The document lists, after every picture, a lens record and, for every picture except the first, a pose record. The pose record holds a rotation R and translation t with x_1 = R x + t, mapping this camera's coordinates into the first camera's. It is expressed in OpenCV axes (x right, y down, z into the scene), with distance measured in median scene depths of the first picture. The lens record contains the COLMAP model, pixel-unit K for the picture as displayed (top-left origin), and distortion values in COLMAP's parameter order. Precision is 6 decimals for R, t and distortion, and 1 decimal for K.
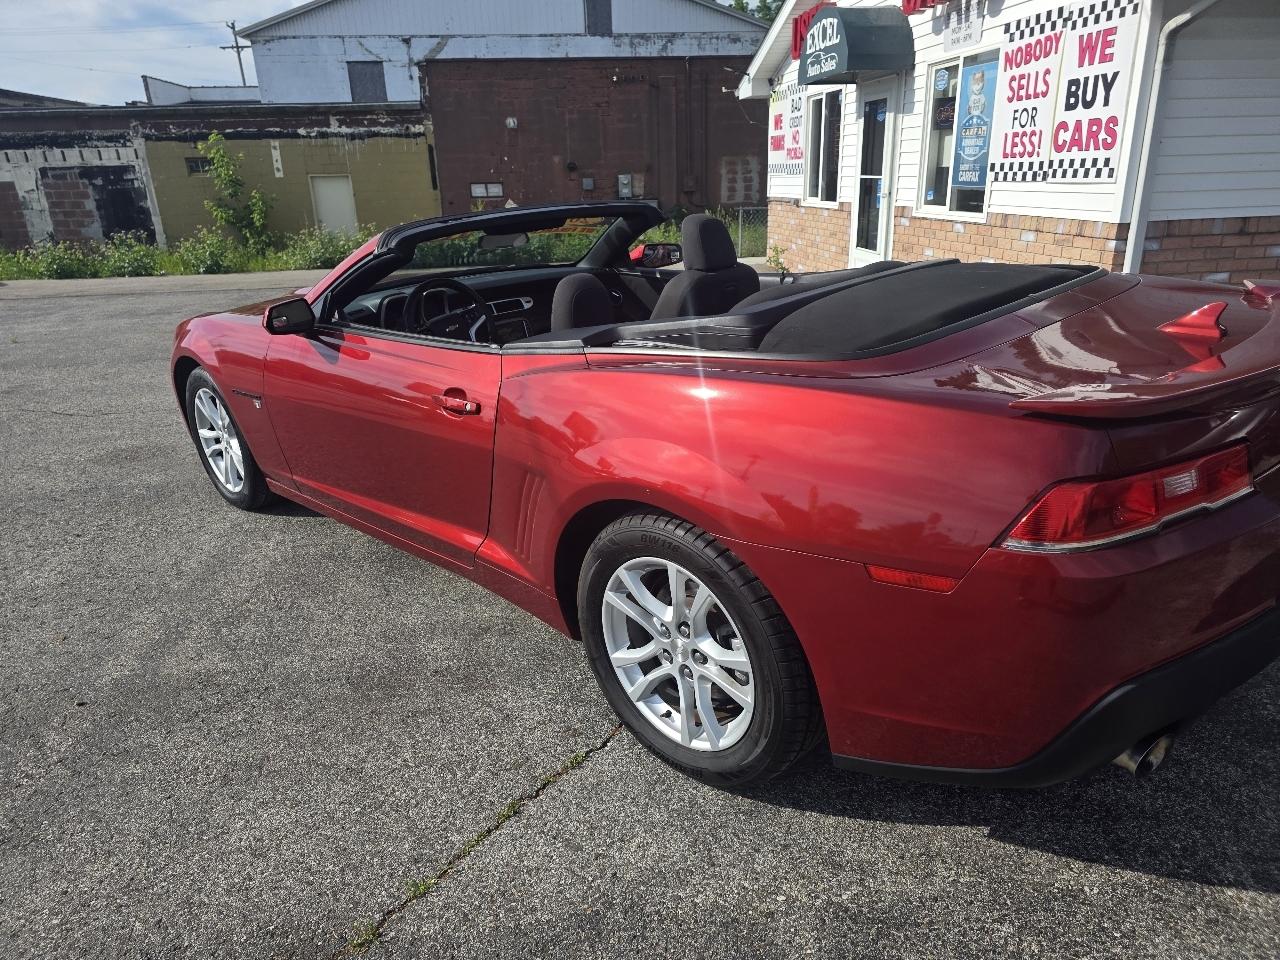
lens RADIAL K [[904.2, 0, 618.8], [0, 904.2, 483.1], [0, 0, 1]] dist [0.057536, -0.048117]
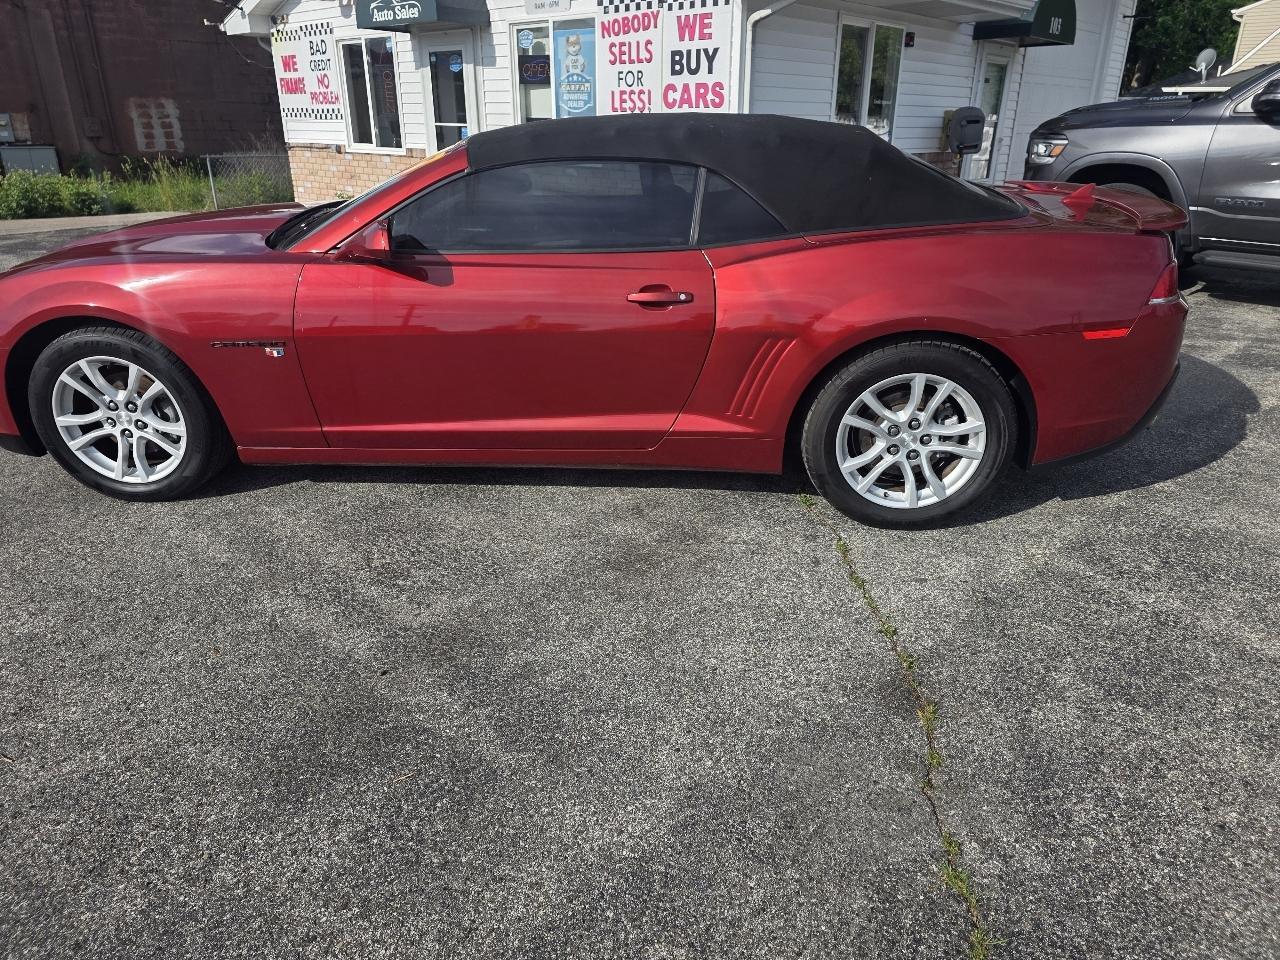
lens RADIAL K [[892.3, 0, 664.6], [0, 892.3, 477.3], [0, 0, 1]] dist [0.056959, -0.044351]
pose [[0.738765, -0.216662, 0.638188, -0.421103], [0.193296, 0.975252, 0.107334, 0.005596], [-0.645649, 0.044064, 0.762362, 0.065683]]
